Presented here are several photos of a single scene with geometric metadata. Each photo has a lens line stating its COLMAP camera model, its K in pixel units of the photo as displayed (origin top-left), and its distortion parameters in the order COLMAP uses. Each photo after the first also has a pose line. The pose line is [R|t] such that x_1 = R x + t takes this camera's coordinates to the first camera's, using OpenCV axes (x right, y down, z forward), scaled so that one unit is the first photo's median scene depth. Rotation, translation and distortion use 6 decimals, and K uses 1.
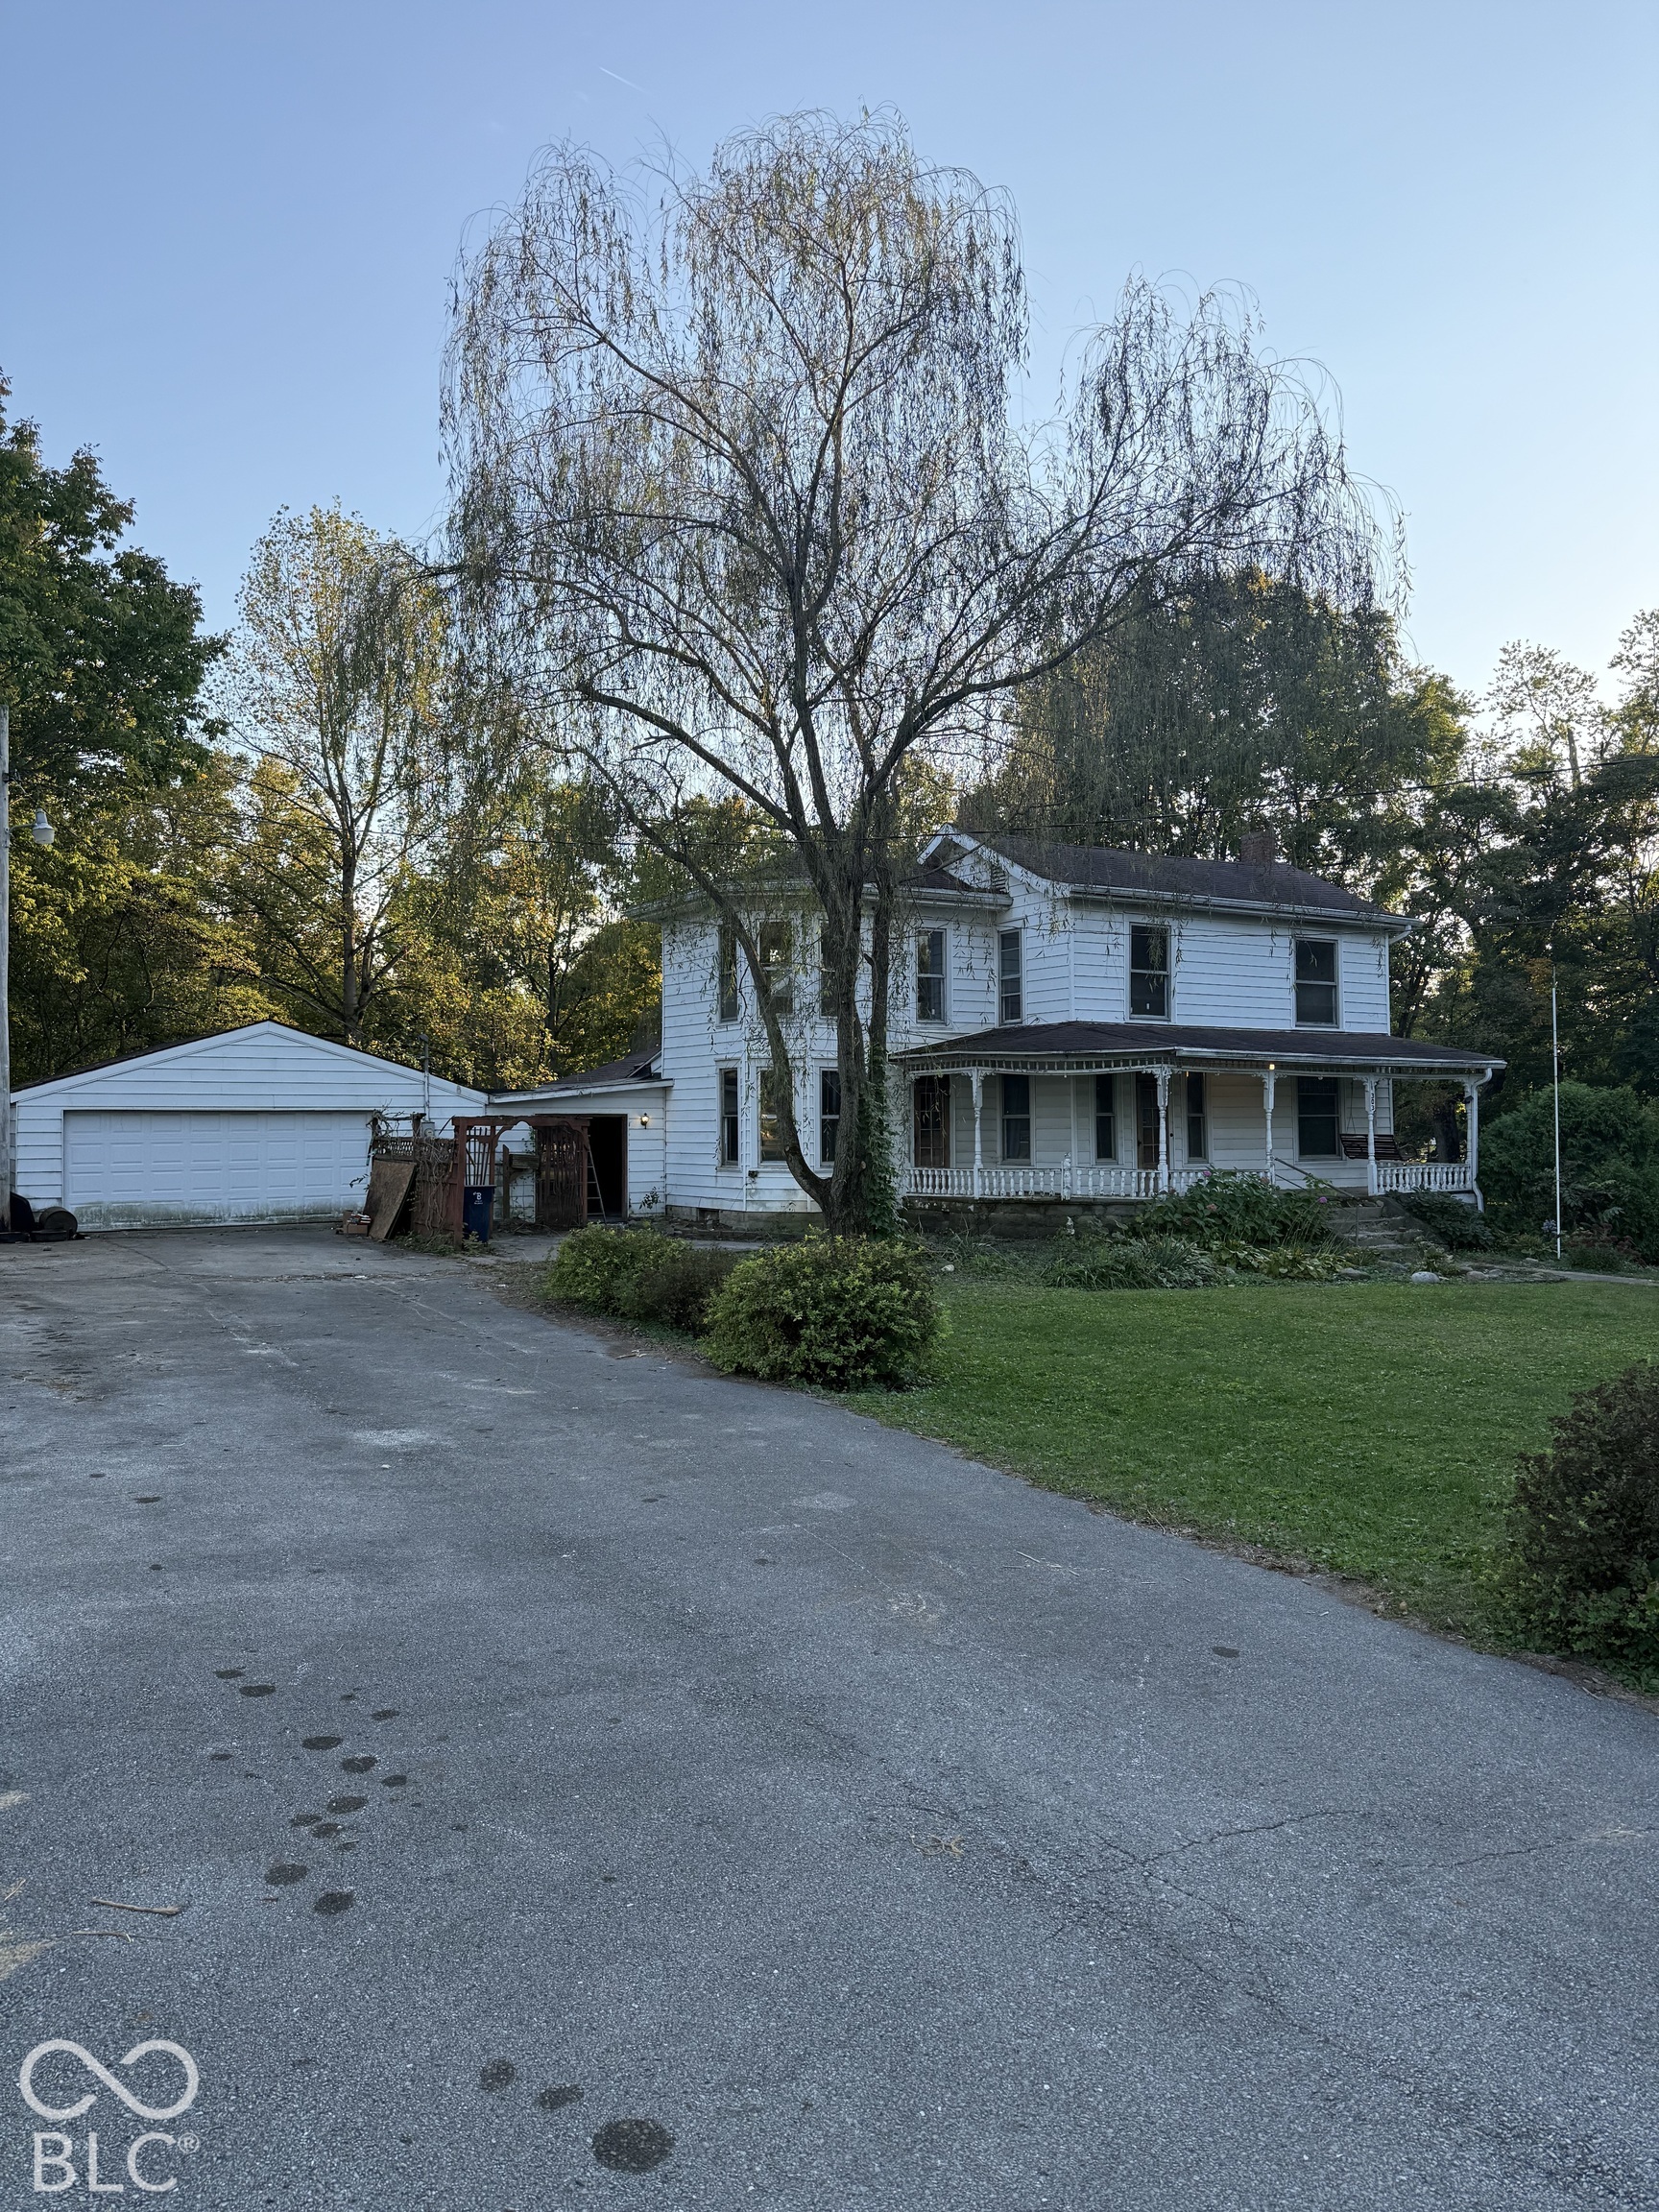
lens RADIAL K [[1538.4, 0, 829.5], [0, 1538.4, 1106.0], [0, 0, 1]] dist [0.095855, -0.000979]
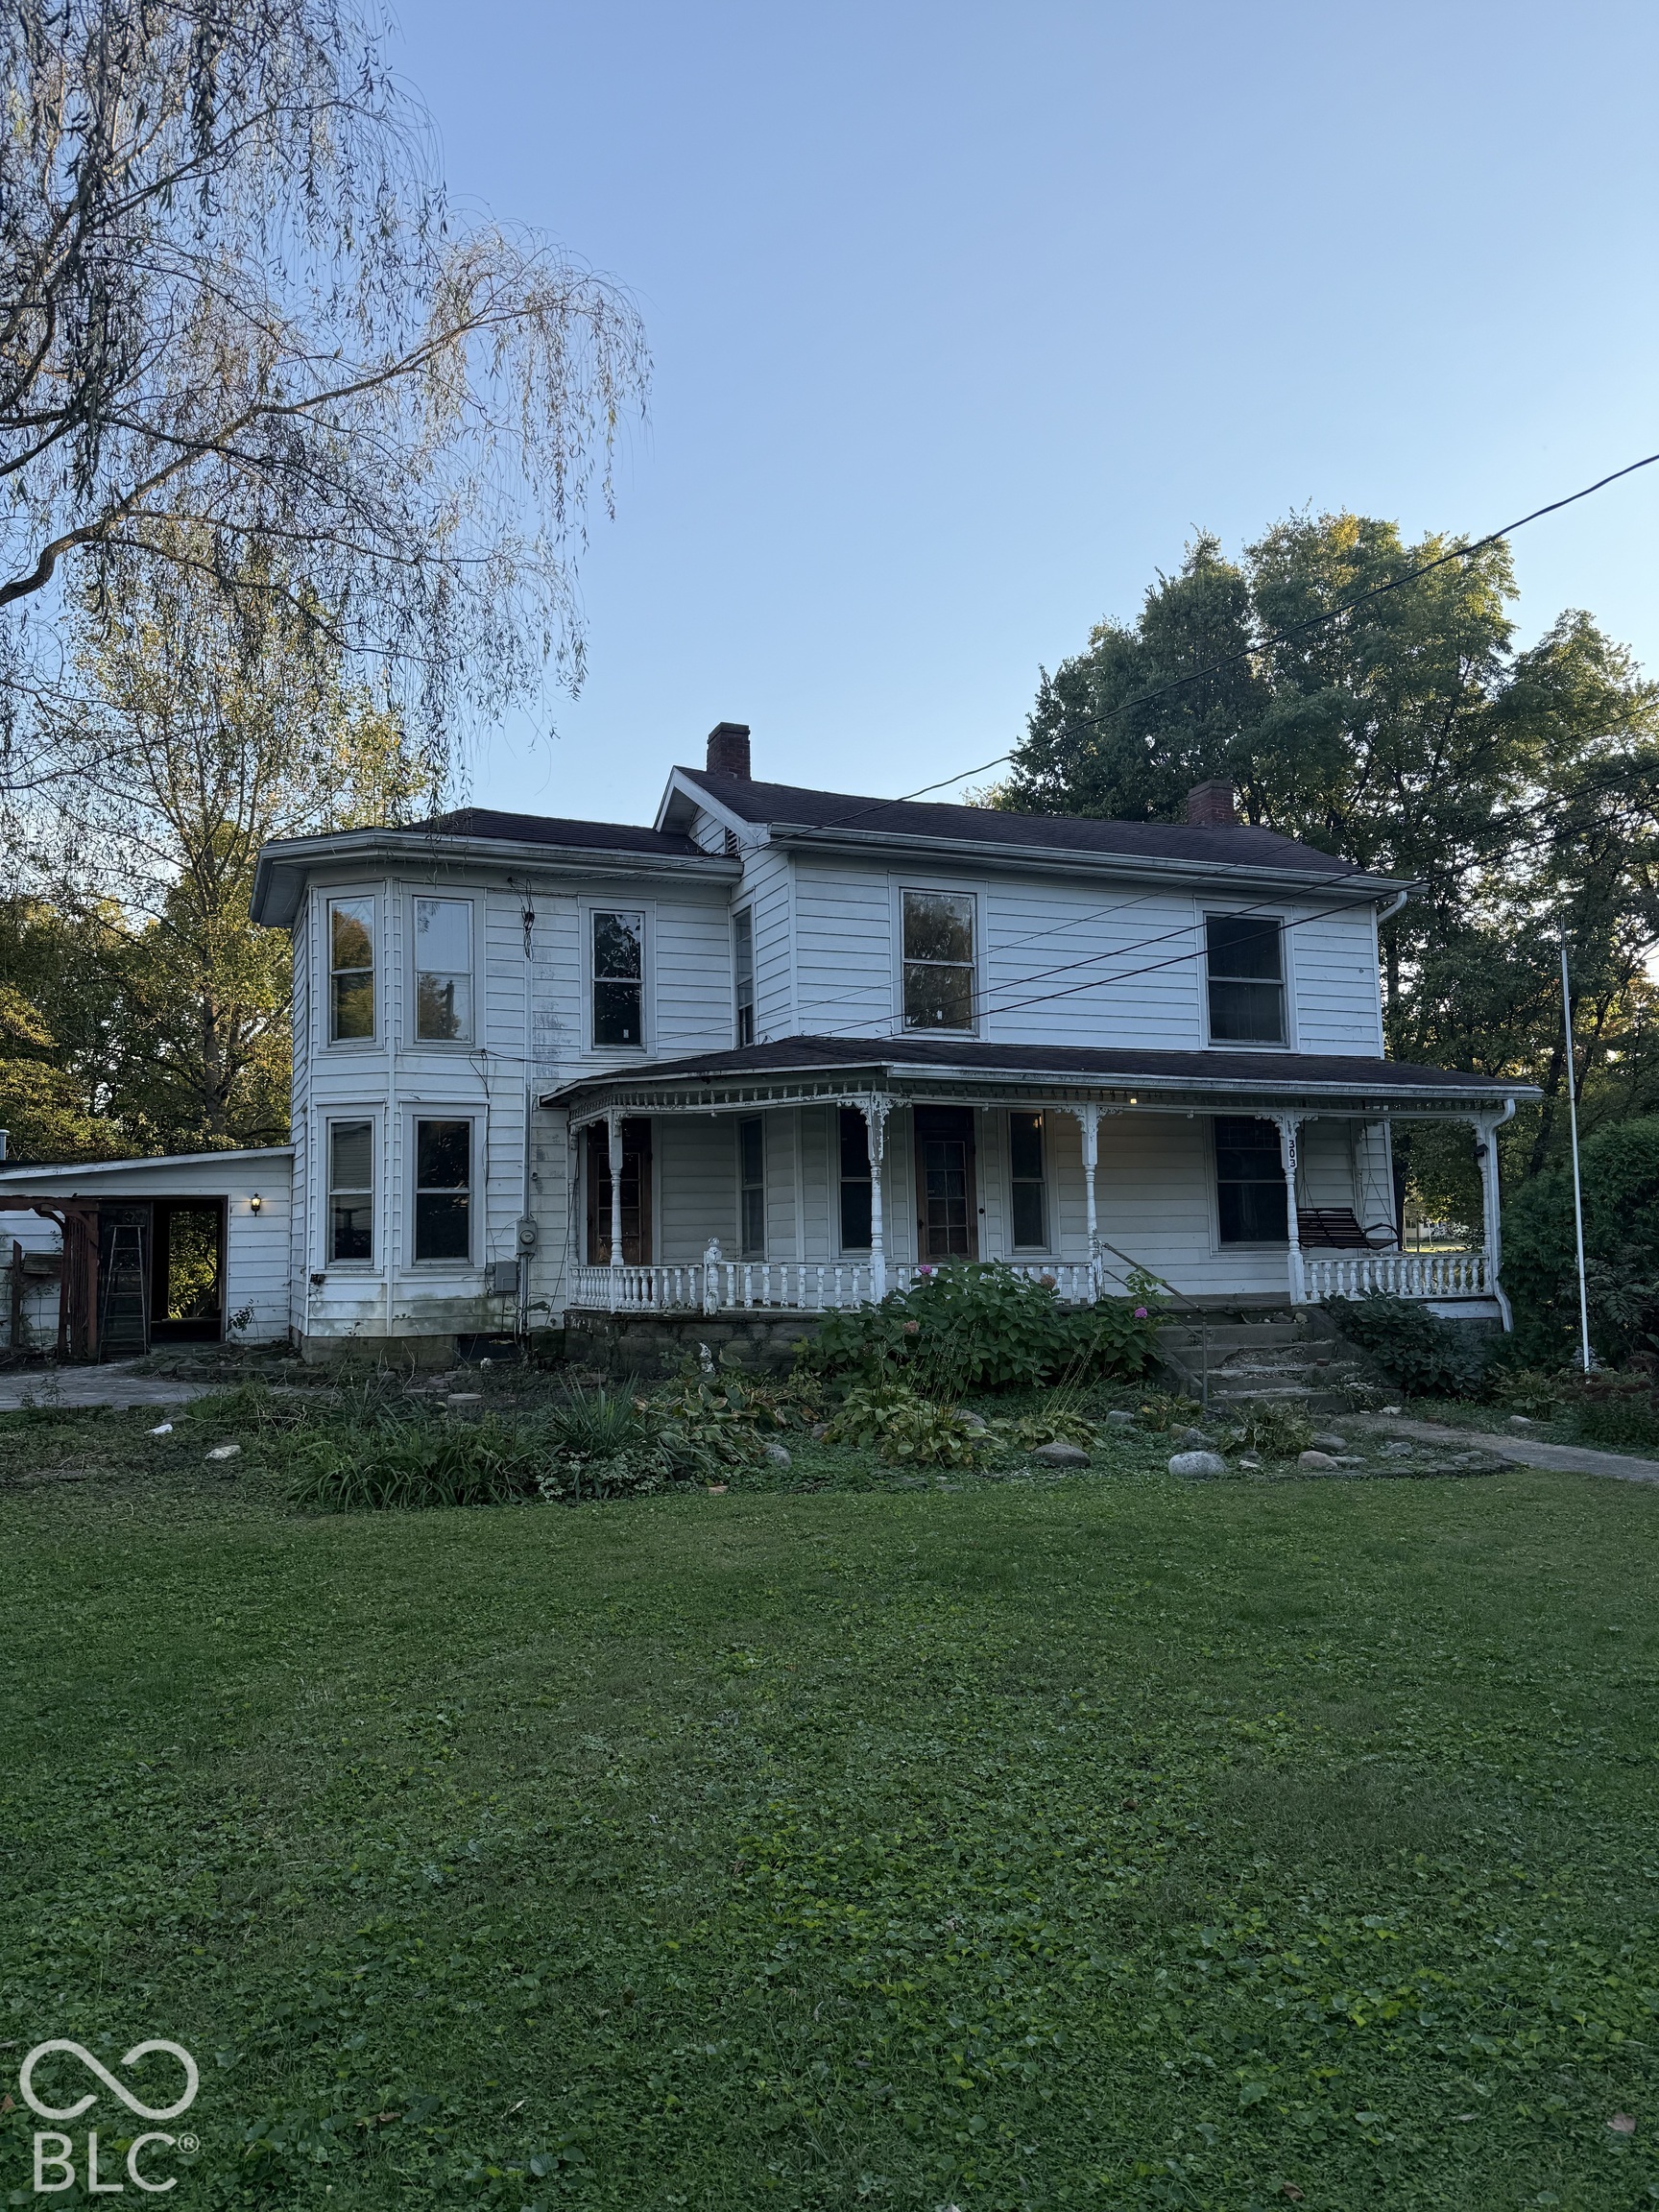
lens RADIAL K [[1538.4, 0, 829.5], [0, 1538.4, 1106.0], [0, 0, 1]] dist [0.095855, -0.000979]
pose [[0.984809, -0.026472, -0.171612, 0.272879], [0.014725, 0.997483, -0.069367, 0.018746], [0.173016, 0.065786, 0.982720, 0.353275]]
